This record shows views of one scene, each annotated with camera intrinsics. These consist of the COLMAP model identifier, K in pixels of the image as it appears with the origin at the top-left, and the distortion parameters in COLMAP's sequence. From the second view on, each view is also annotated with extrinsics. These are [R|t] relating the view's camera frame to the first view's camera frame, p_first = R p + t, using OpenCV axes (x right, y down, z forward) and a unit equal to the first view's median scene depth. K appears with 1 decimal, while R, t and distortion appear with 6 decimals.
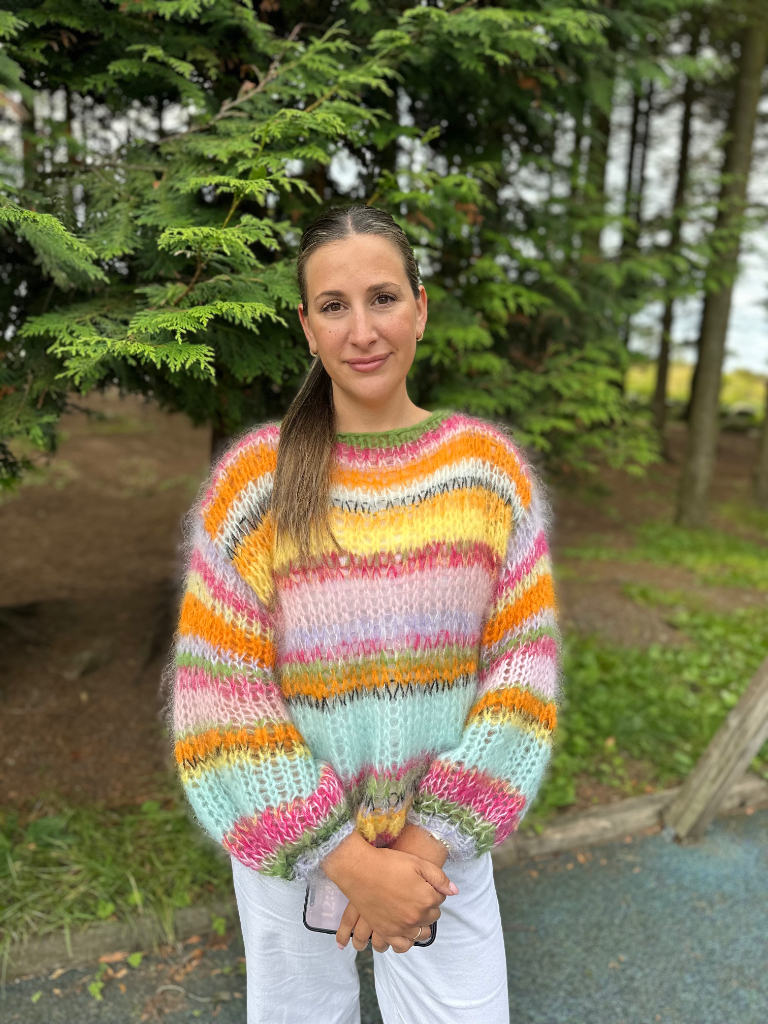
lens RADIAL K [[726.8, 0, 380.7], [0, 726.8, 516.1], [0, 0, 1]] dist [-0.008945, 0.000521]
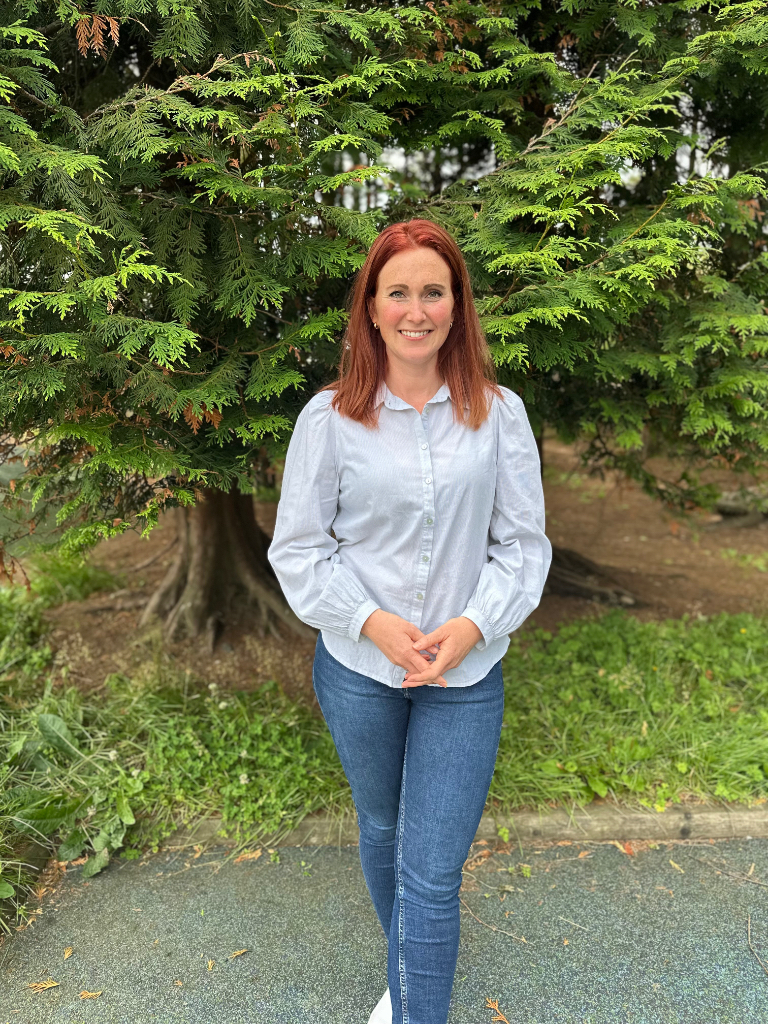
lens RADIAL K [[724.3, 0, 386.7], [0, 724.3, 512.0], [0, 0, 1]] dist [0.007069, -0.017918]
pose [[0.940420, 0.024041, -0.339165, -0.015151], [-0.022002, 0.999709, 0.009855, 0.033947], [0.339303, -0.001806, 0.940675, -0.178463]]
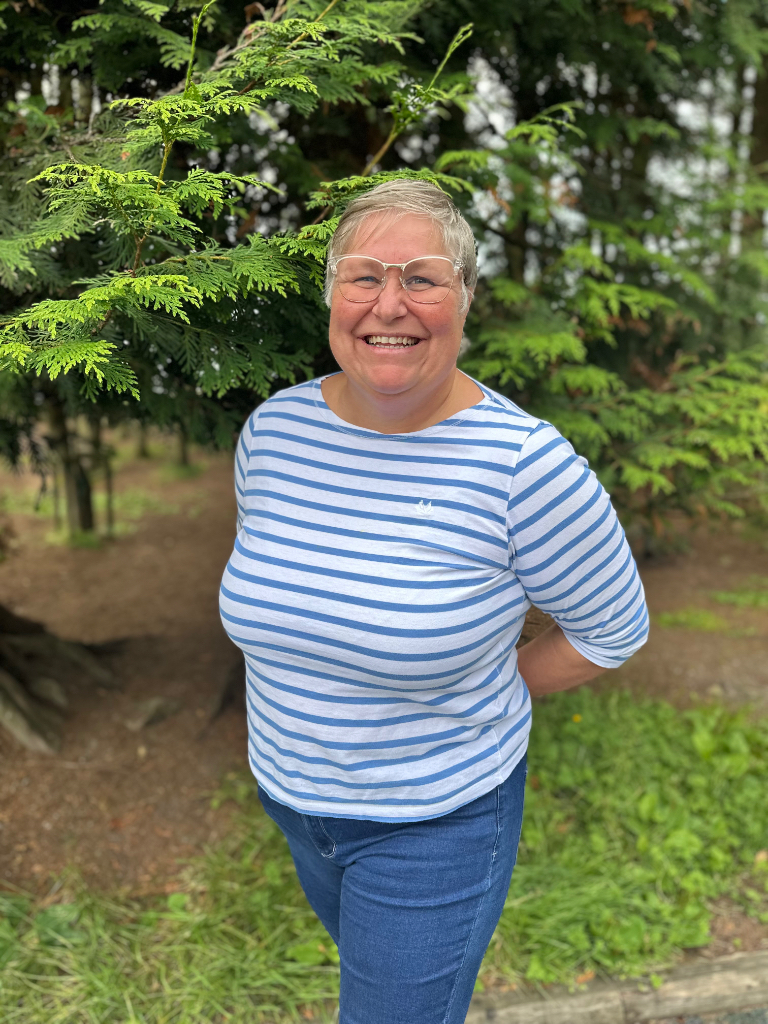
lens RADIAL K [[726.9, 0, 385.2], [0, 726.9, 514.1], [0, 0, 1]] dist [-0.002790, -0.004796]
pose [[0.982099, 0.009336, -0.188132, 0.097425], [-0.016926, 0.999104, -0.038779, -0.031796], [0.187601, 0.041270, 0.981378, 0.224970]]
